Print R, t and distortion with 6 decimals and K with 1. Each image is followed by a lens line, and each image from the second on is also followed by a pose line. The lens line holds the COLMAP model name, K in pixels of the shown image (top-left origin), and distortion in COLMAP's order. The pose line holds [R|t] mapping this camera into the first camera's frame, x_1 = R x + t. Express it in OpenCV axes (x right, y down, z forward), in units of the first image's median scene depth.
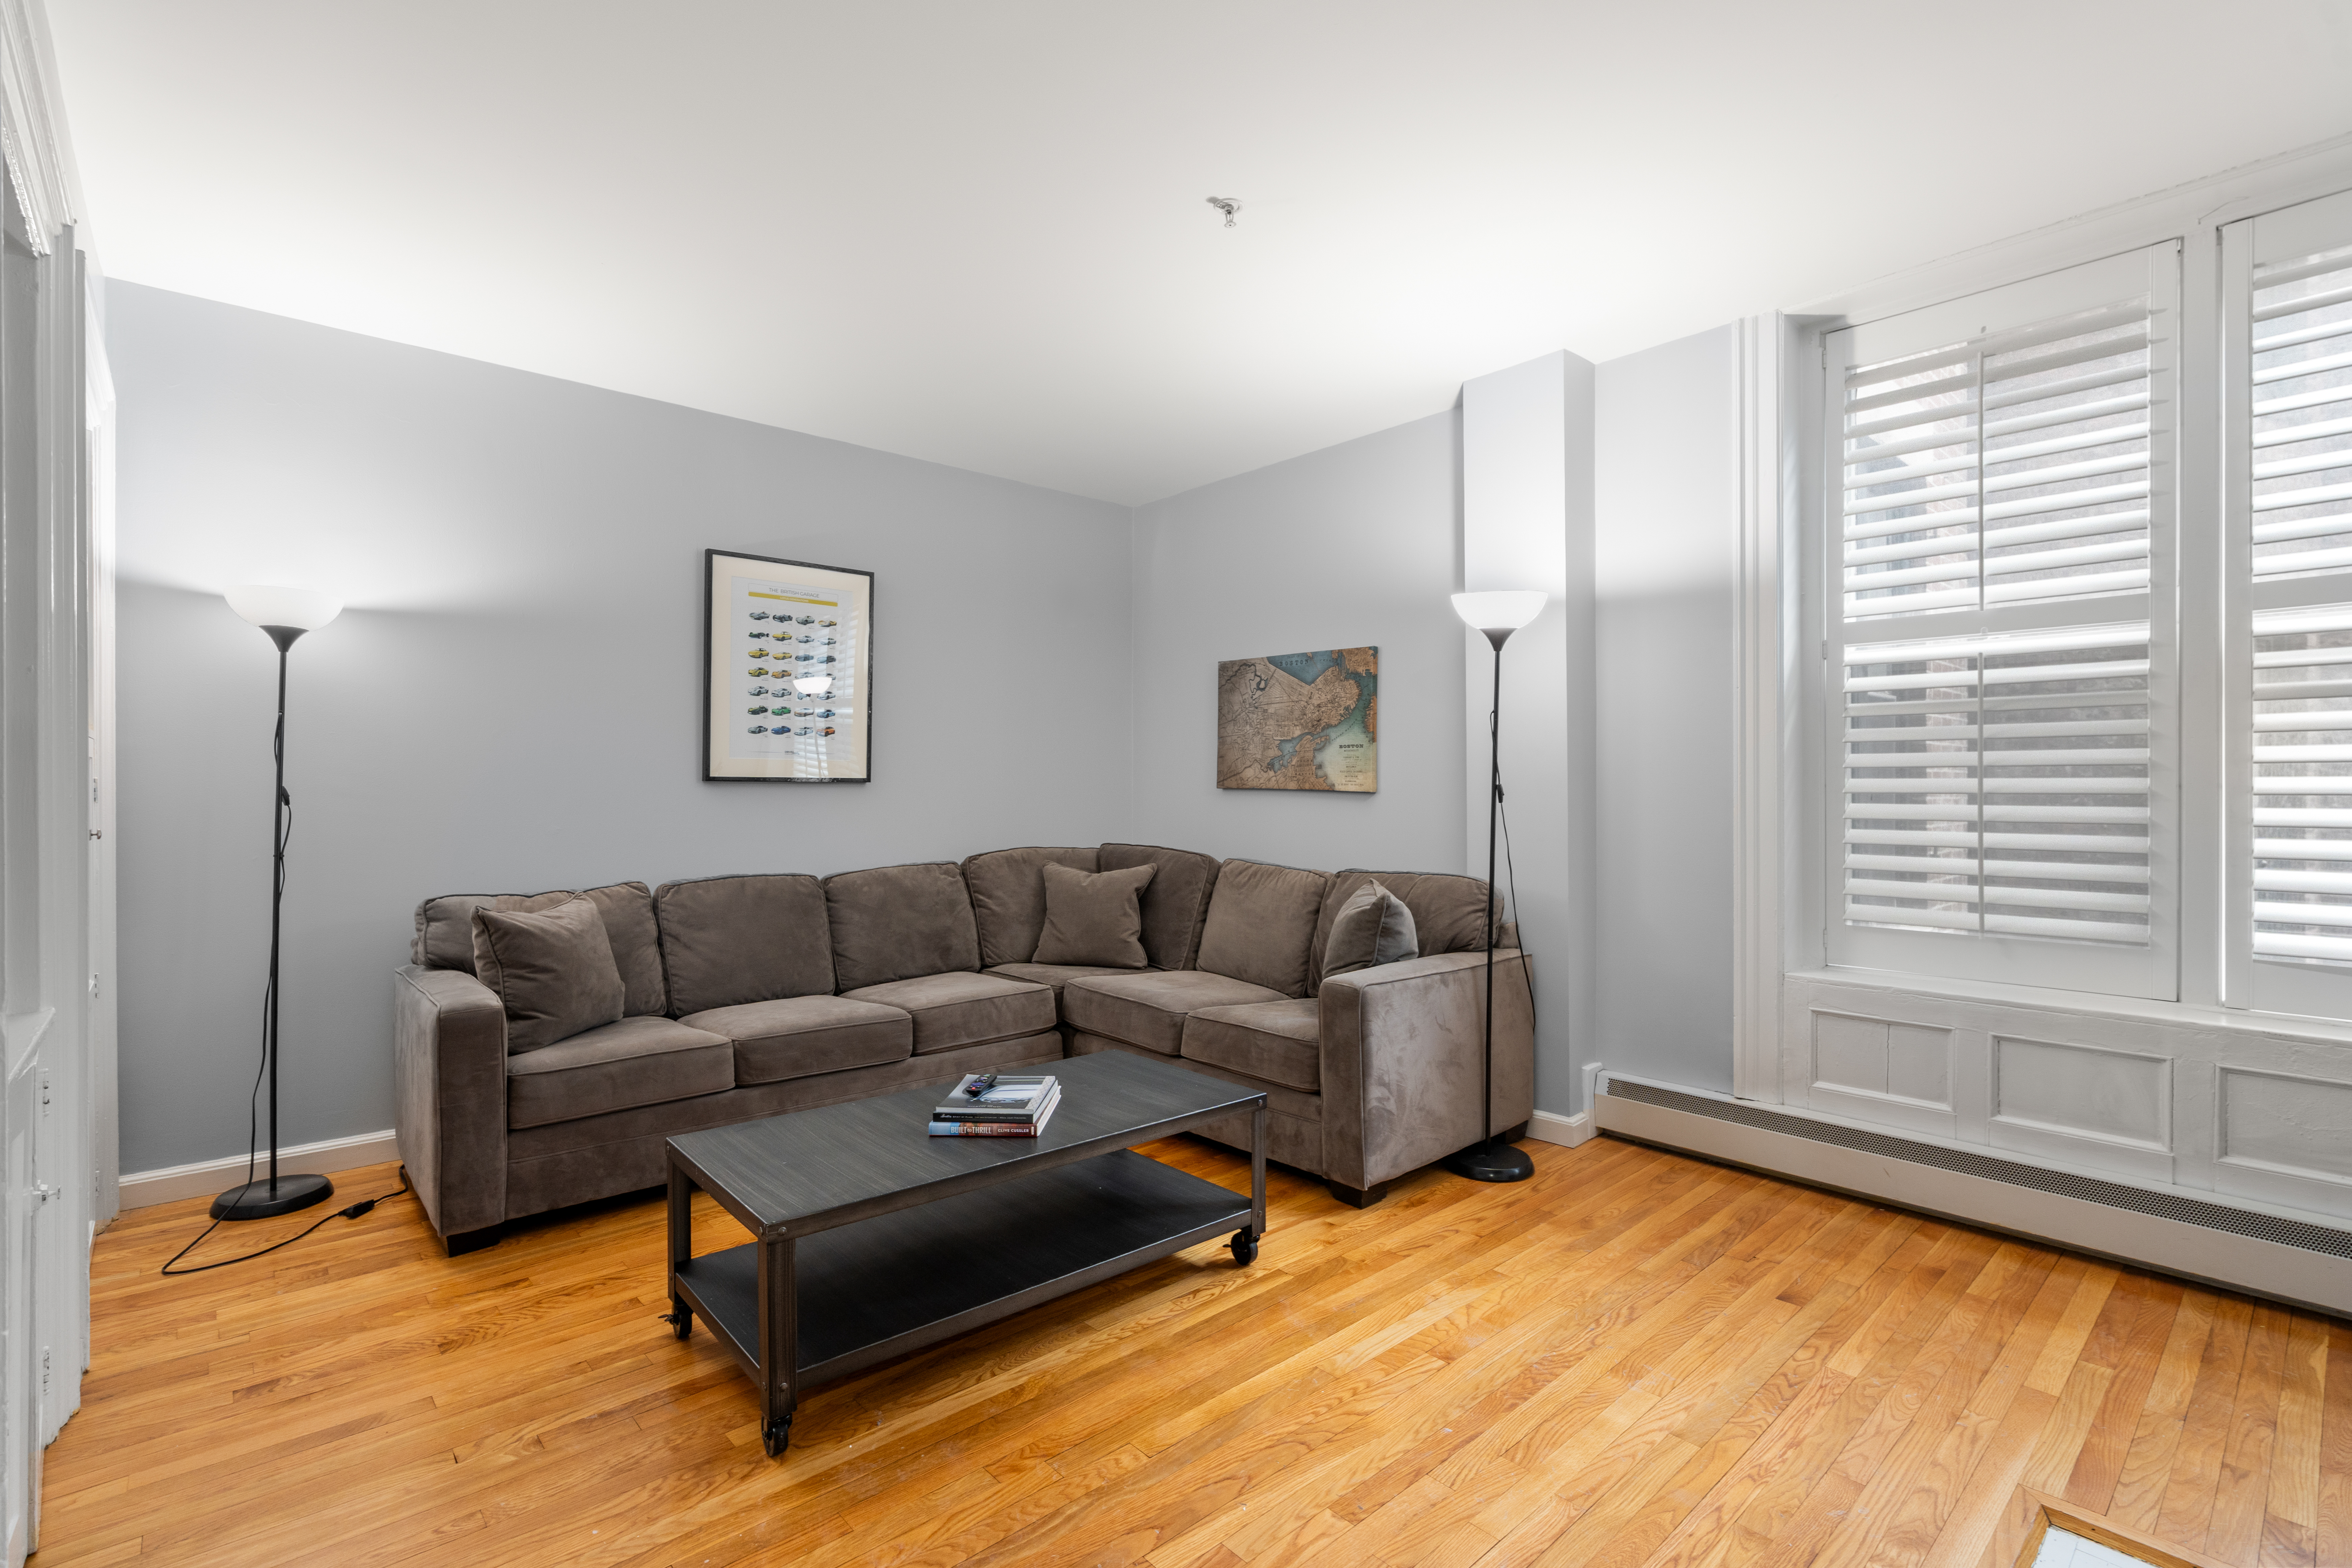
lens RADIAL K [[1081.1, 0, 1165.3], [0, 1081.1, 784.6], [0, 0, 1]] dist [-0.008249, 0.000261]
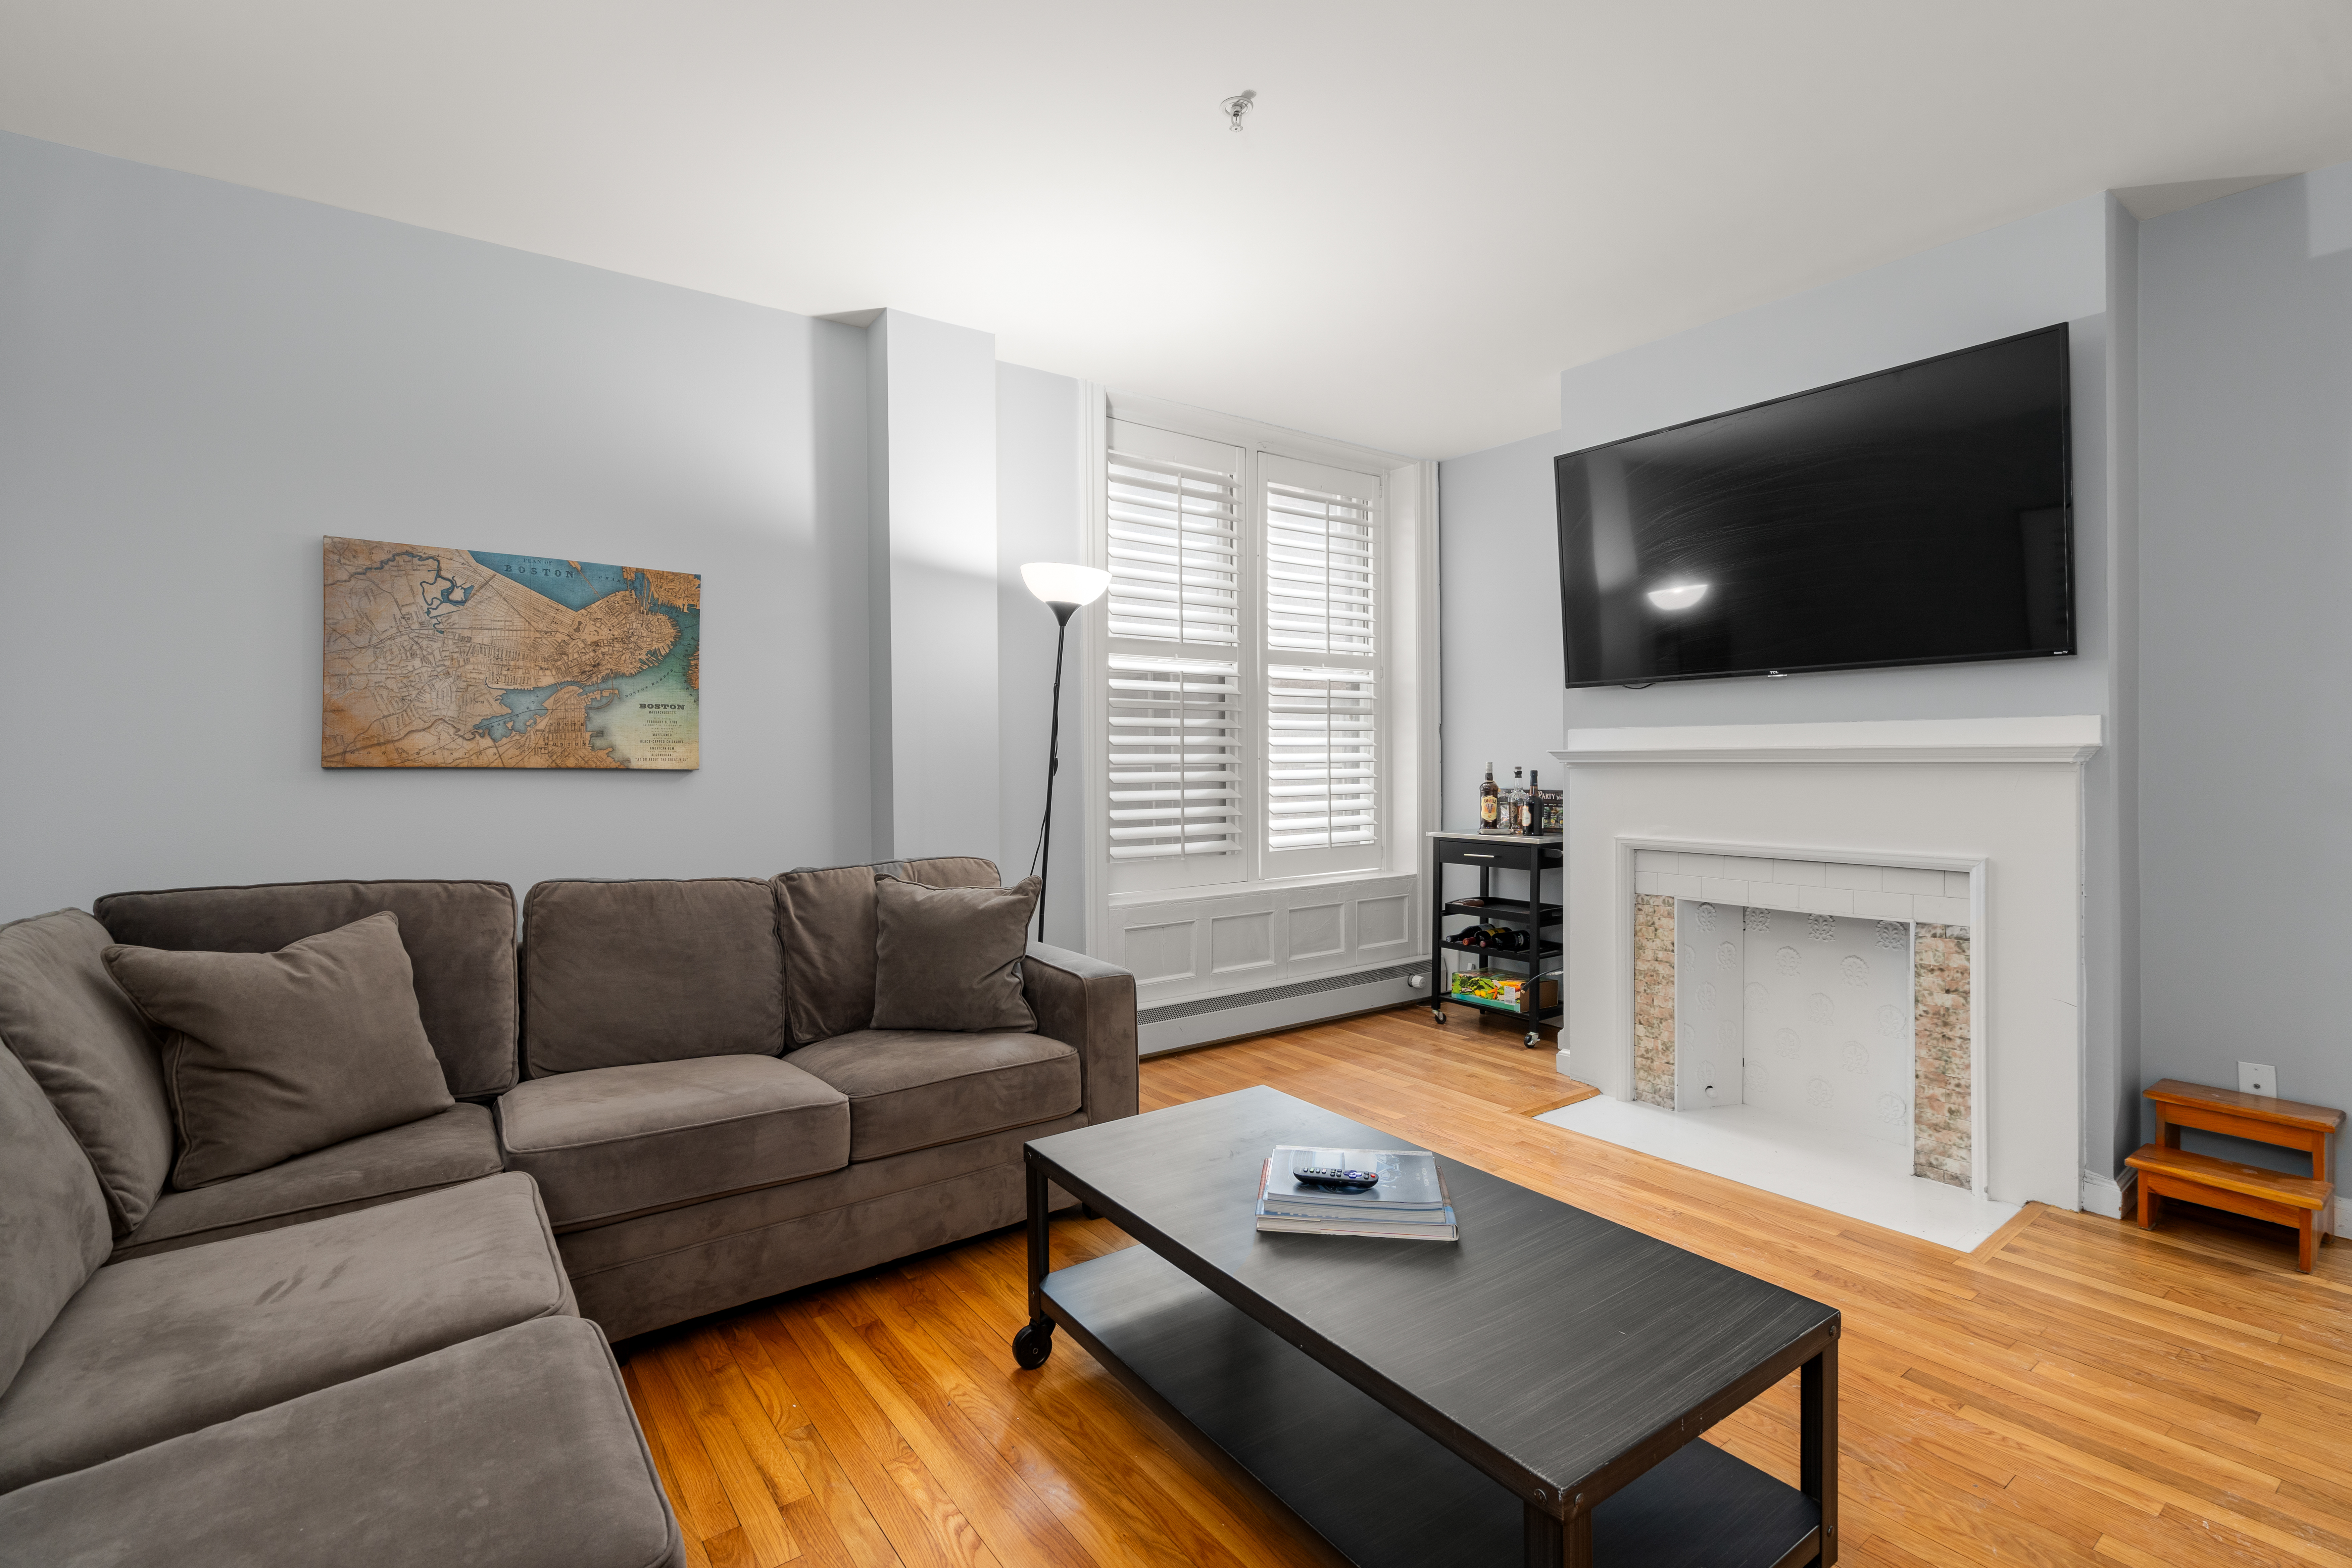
lens RADIAL K [[1081.1, 0, 1166.4], [0, 1081.1, 762.8], [0, 0, 1]] dist [-0.008249, 0.000261]
pose [[0.087529, -0.002482, 0.996159, -0.509860], [0.006683, 0.999976, 0.001904, 0.002767], [-0.996140, 0.006491, 0.087544, 0.596808]]
